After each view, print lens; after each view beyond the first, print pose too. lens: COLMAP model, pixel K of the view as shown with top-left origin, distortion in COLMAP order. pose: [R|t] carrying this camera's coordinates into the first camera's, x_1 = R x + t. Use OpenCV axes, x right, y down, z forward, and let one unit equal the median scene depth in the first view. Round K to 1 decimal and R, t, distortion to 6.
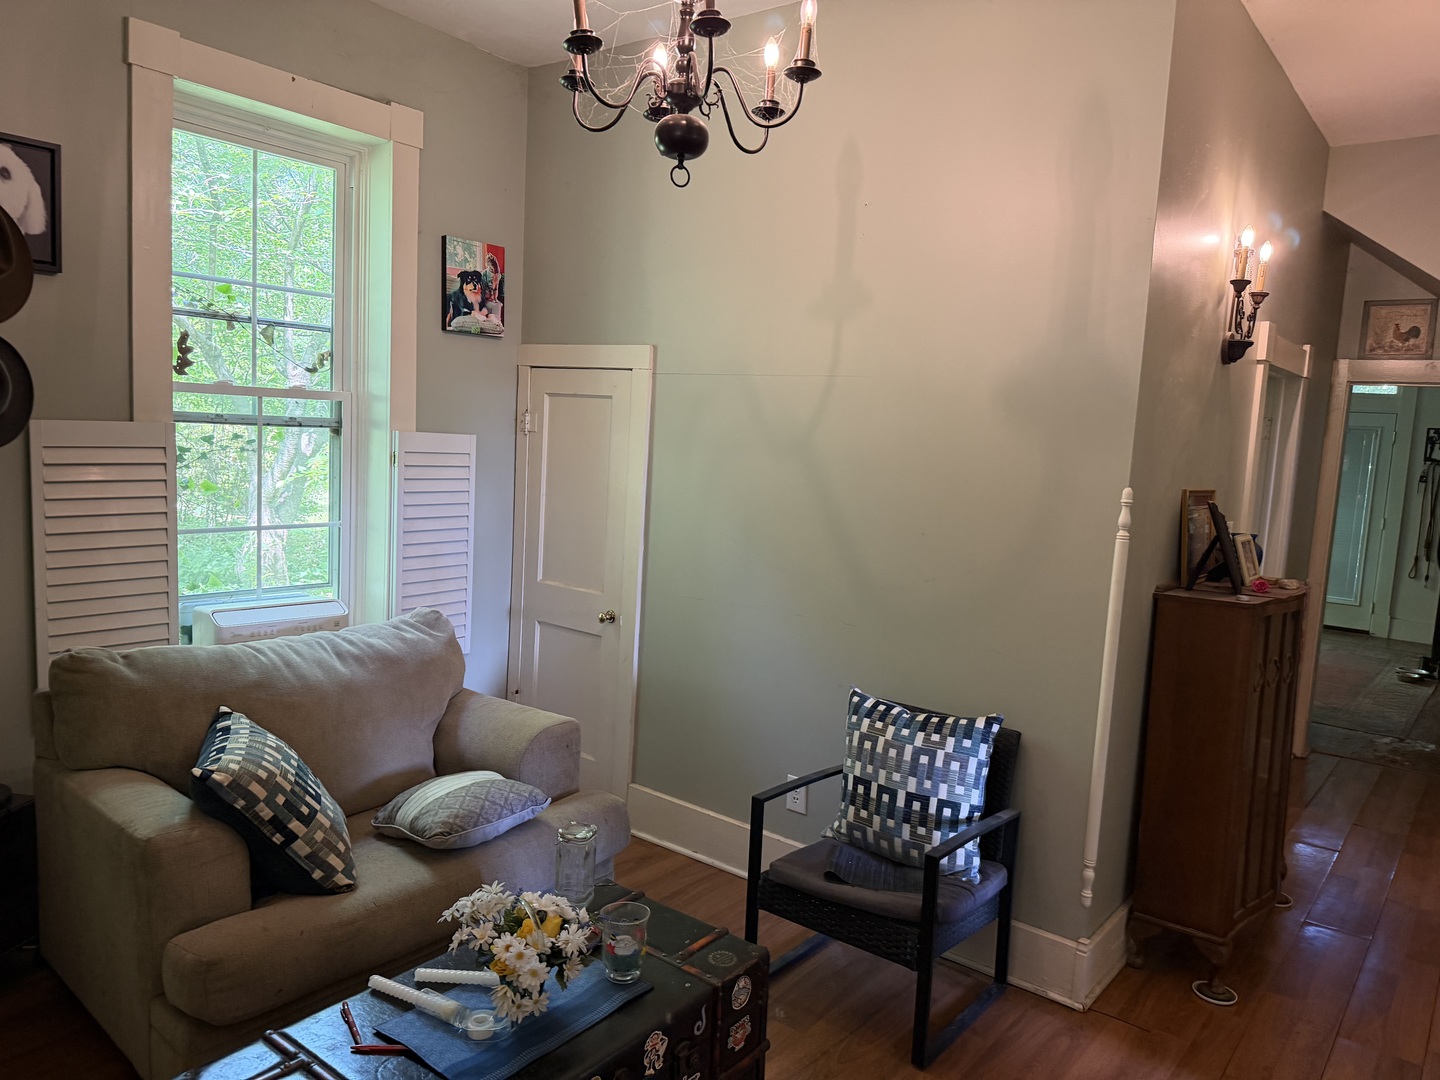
lens RADIAL K [[997.6, 0, 722.6], [0, 997.6, 541.3], [0, 0, 1]] dist [0.015764, -0.018712]
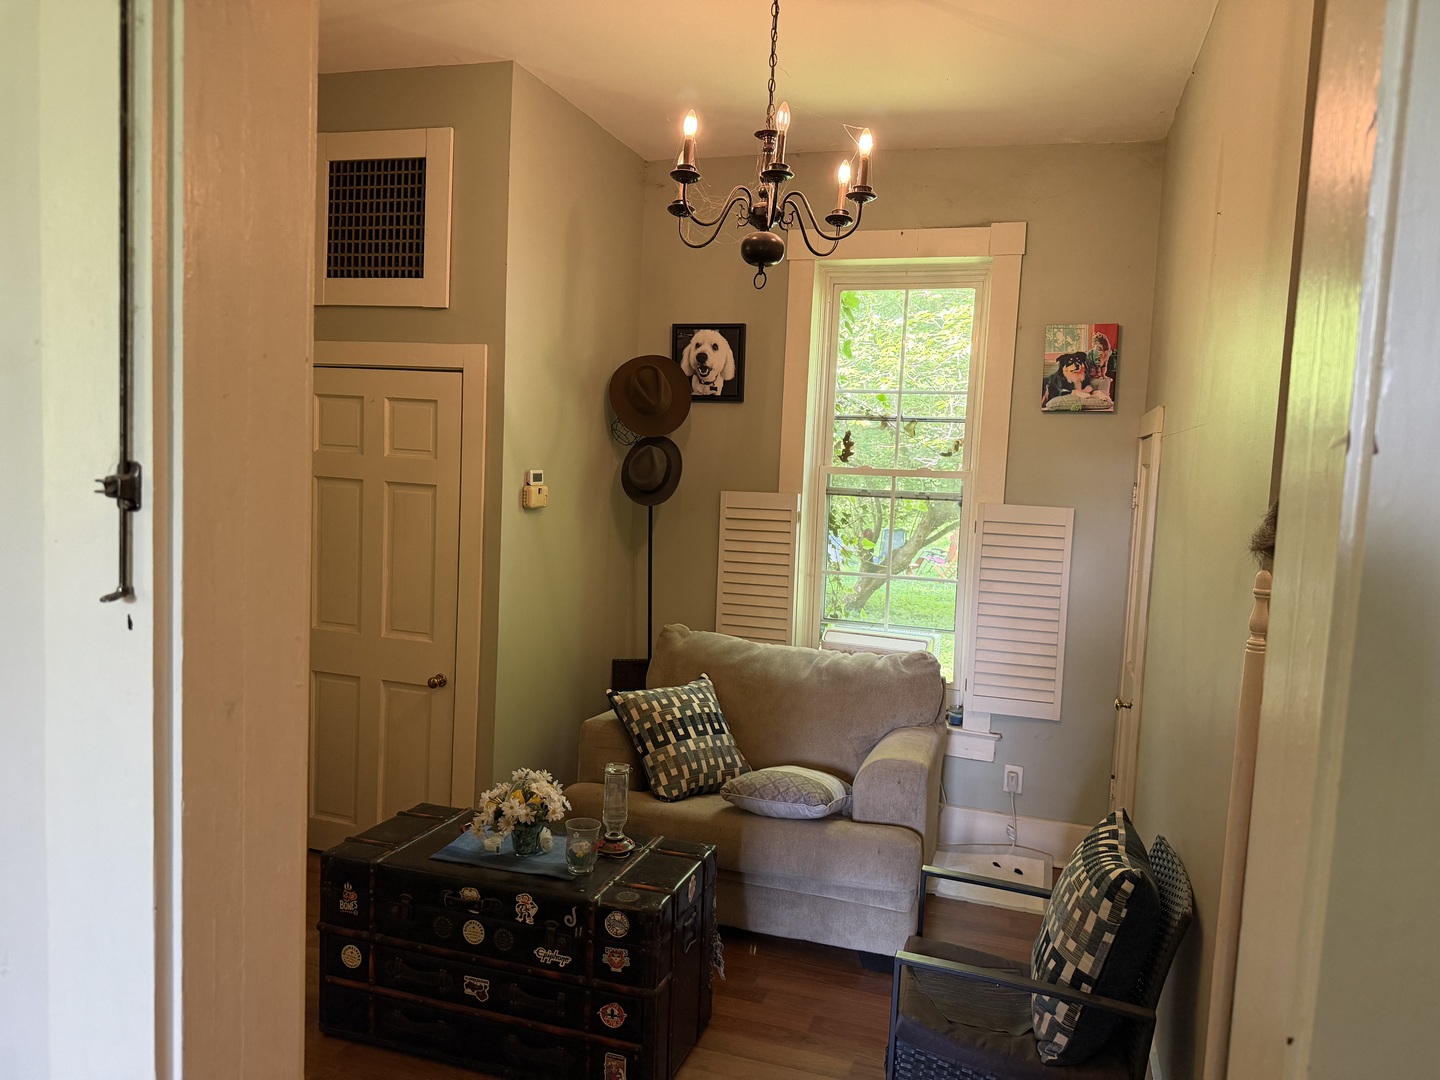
lens RADIAL K [[997.6, 0, 720.0], [0, 997.6, 542.7], [0, 0, 1]] dist [0.015764, -0.018712]
pose [[0.328844, 0.030969, -0.943876, 0.654097], [-0.126942, 0.991841, -0.011684, -0.013497], [0.935814, 0.123659, 0.330092, 0.344082]]
